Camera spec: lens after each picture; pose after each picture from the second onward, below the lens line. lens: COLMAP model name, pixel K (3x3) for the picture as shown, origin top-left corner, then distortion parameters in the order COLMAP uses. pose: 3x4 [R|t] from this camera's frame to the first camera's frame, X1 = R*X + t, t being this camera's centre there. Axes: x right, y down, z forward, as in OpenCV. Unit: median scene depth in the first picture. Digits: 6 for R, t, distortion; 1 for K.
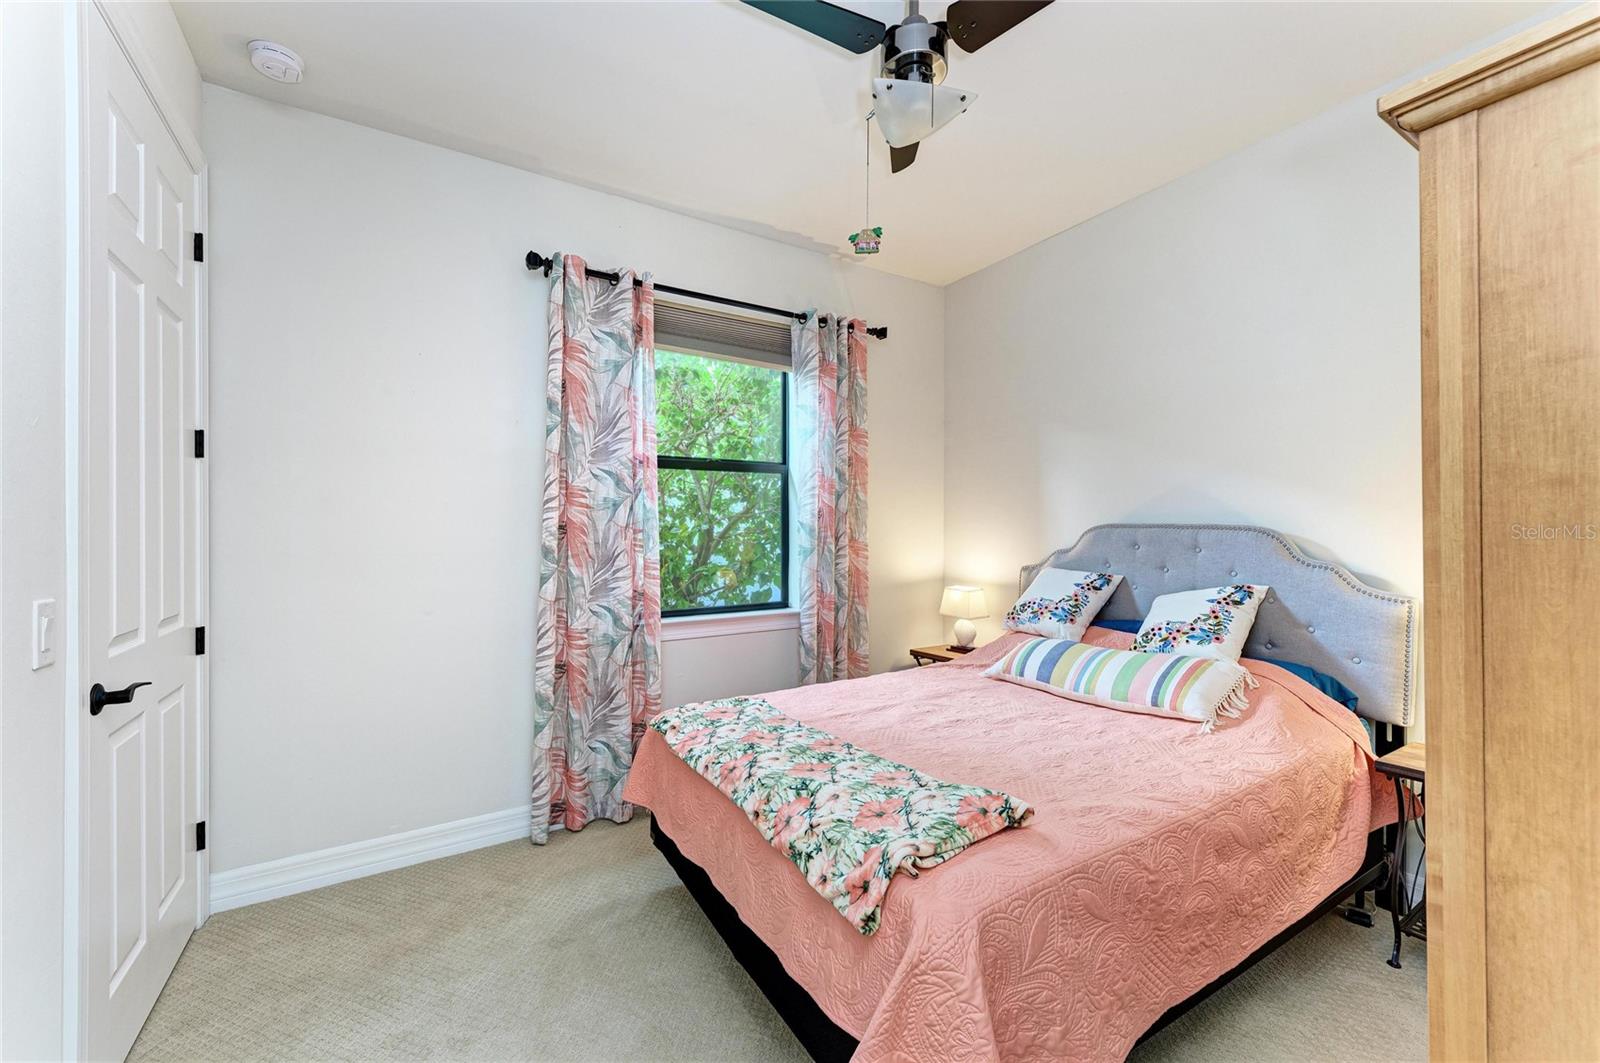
lens RADIAL K [[639.3, 0, 803.0], [0, 639.3, 536.8], [0, 0, 1]] dist [0.009689, -0.000813]
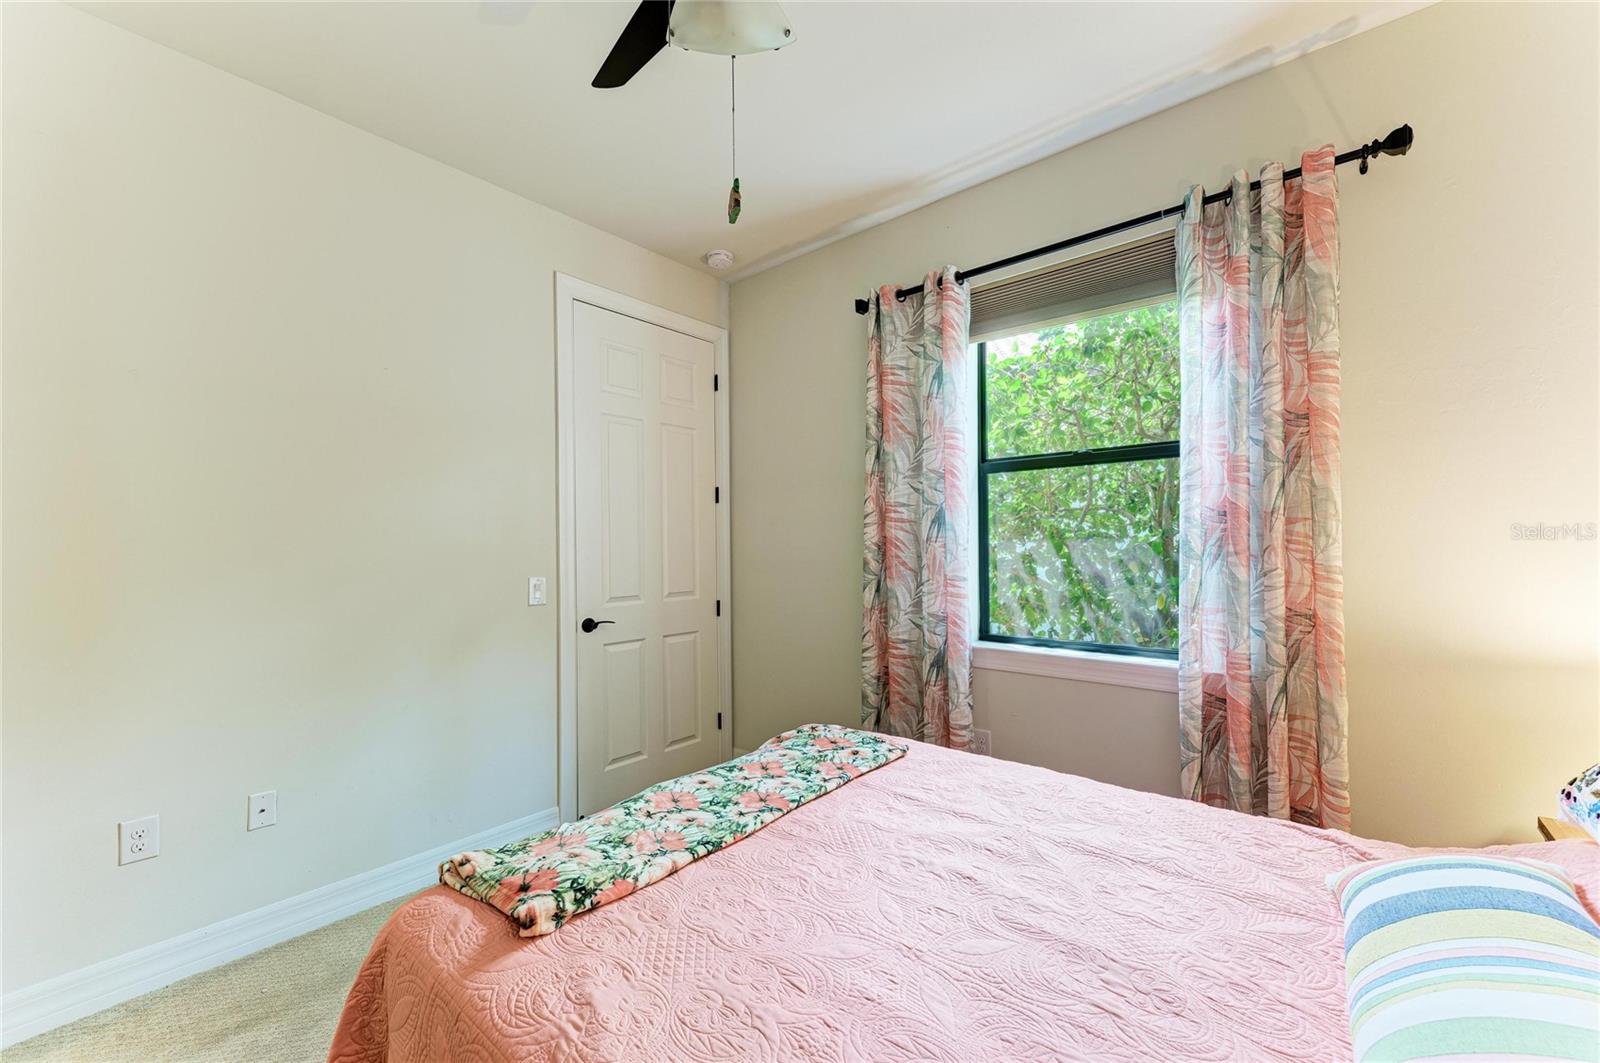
lens RADIAL K [[639.3, 0, 806.8], [0, 639.3, 529.7], [0, 0, 1]] dist [0.009689, -0.000813]
pose [[0.295309, -0.017077, -0.955249, 0.627034], [0.003374, 0.999853, -0.016831, -0.016049], [0.955396, 0.001747, 0.295323, 0.568376]]
